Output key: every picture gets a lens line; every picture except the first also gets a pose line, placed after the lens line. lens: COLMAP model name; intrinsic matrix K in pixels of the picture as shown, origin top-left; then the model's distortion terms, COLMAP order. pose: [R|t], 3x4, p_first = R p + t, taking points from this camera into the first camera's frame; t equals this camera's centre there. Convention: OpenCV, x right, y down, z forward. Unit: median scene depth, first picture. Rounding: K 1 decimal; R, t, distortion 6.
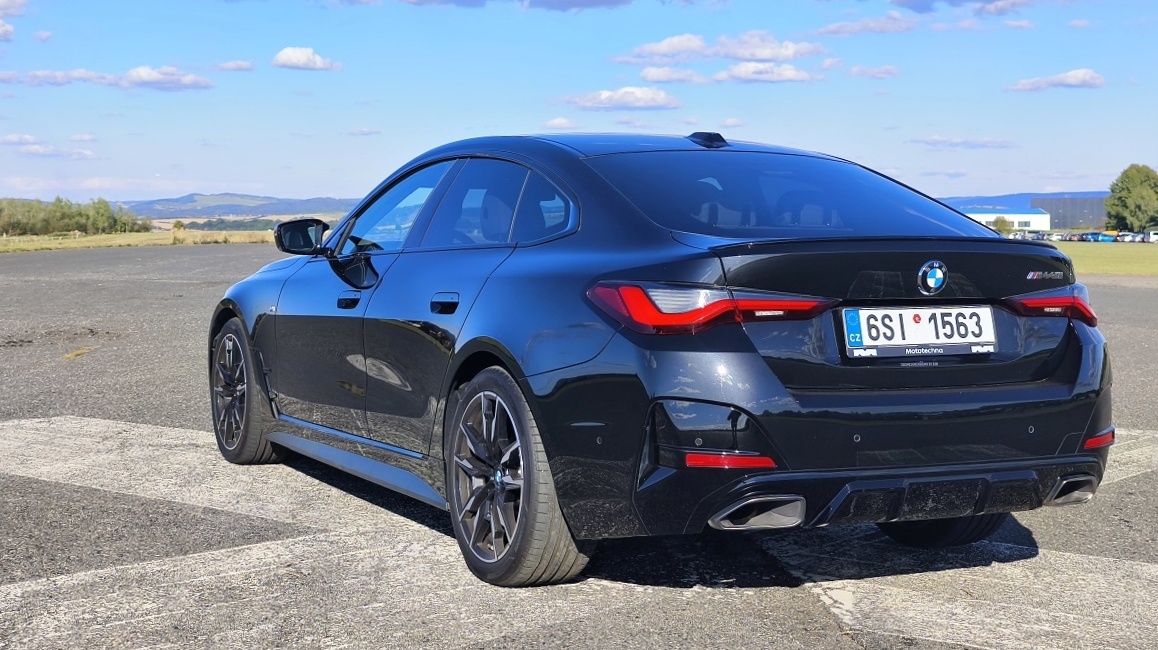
lens RADIAL K [[1702.1, 0, 579.0], [0, 1702.1, 325.0], [0, 0, 1]] dist [0.164433, -0.773180]
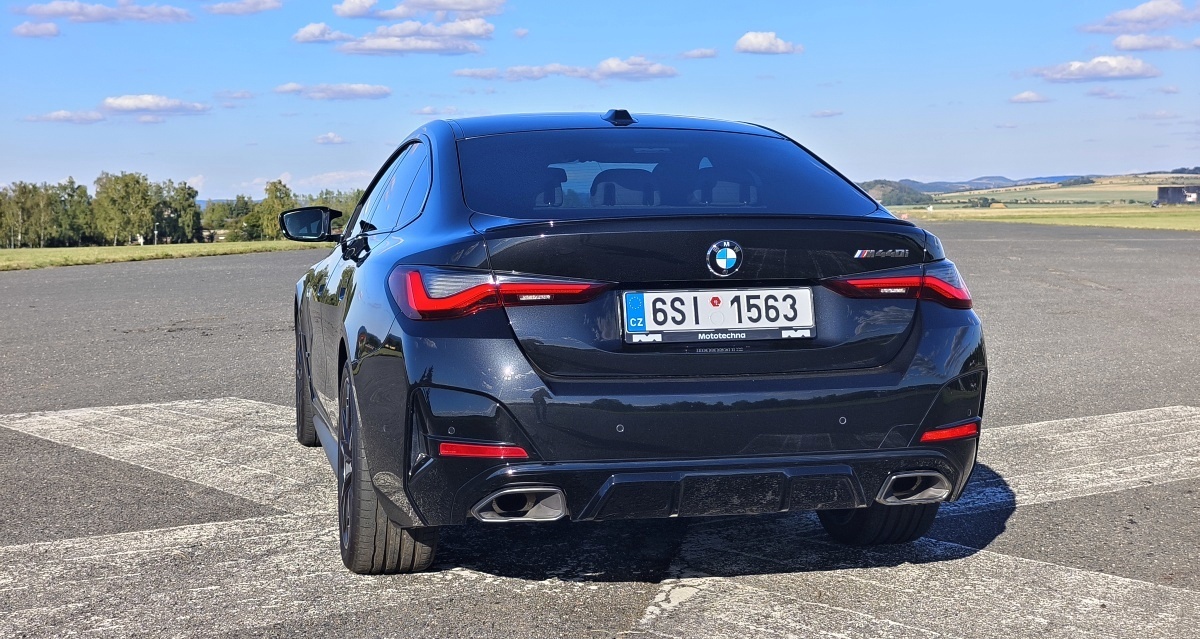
lens RADIAL K [[1717.0, 0, 600.0], [0, 1717.0, 319.5], [0, 0, 1]] dist [0.004253, -0.031477]
pose [[0.967678, -0.004914, -0.252143, 0.374174], [0.006625, 0.999960, 0.005941, 0.000064], [0.252104, -0.007419, 0.967672, 0.071050]]
